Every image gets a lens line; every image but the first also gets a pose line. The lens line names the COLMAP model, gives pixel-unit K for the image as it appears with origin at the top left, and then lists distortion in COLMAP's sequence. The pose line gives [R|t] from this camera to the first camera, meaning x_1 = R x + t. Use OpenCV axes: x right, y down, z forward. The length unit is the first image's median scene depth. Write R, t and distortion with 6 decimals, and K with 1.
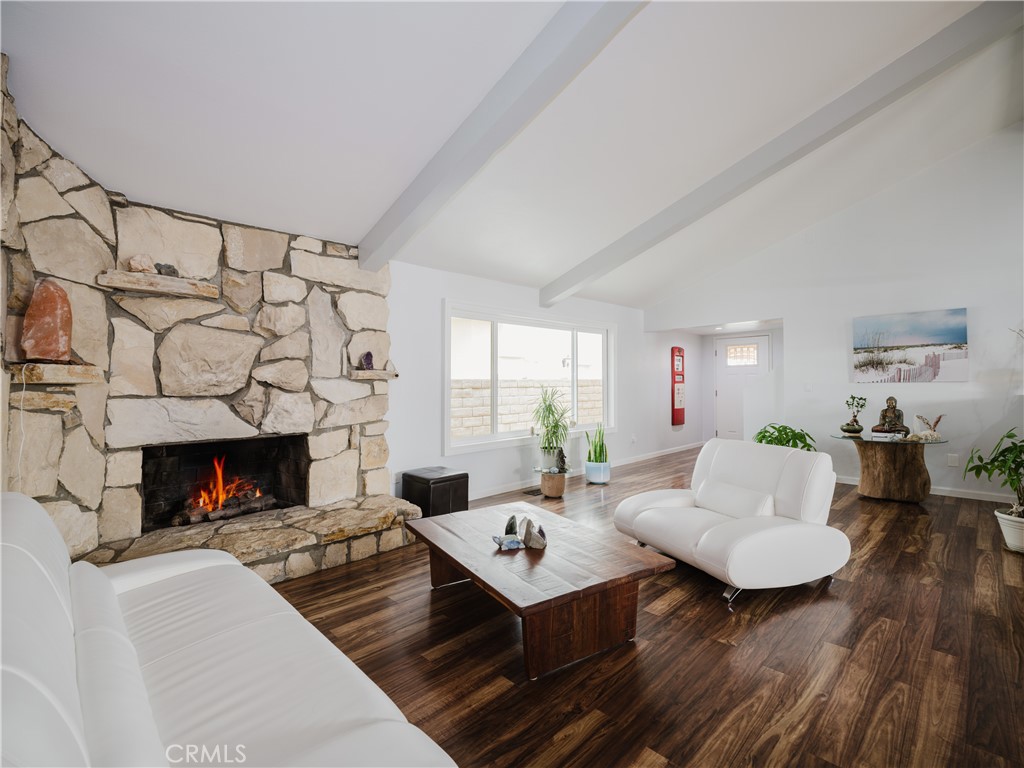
lens RADIAL K [[463.7, 0, 510.3], [0, 463.7, 384.7], [0, 0, 1]] dist [-0.001543, -0.000107]
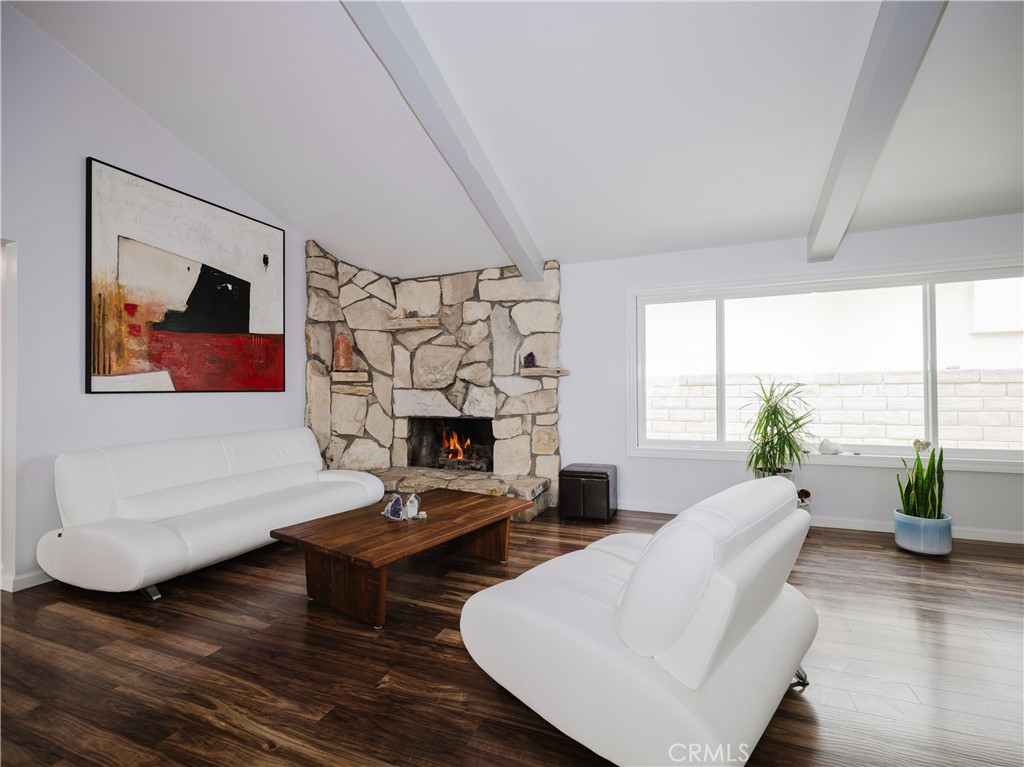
lens RADIAL K [[463.7, 0, 510.3], [0, 463.7, 384.2], [0, 0, 1]] dist [-0.001543, -0.000107]
pose [[0.408197, -0.005058, -0.912880, 0.840614], [0.004585, 0.999983, -0.003490, 0.014889], [0.912882, -0.002761, 0.408214, 0.550415]]
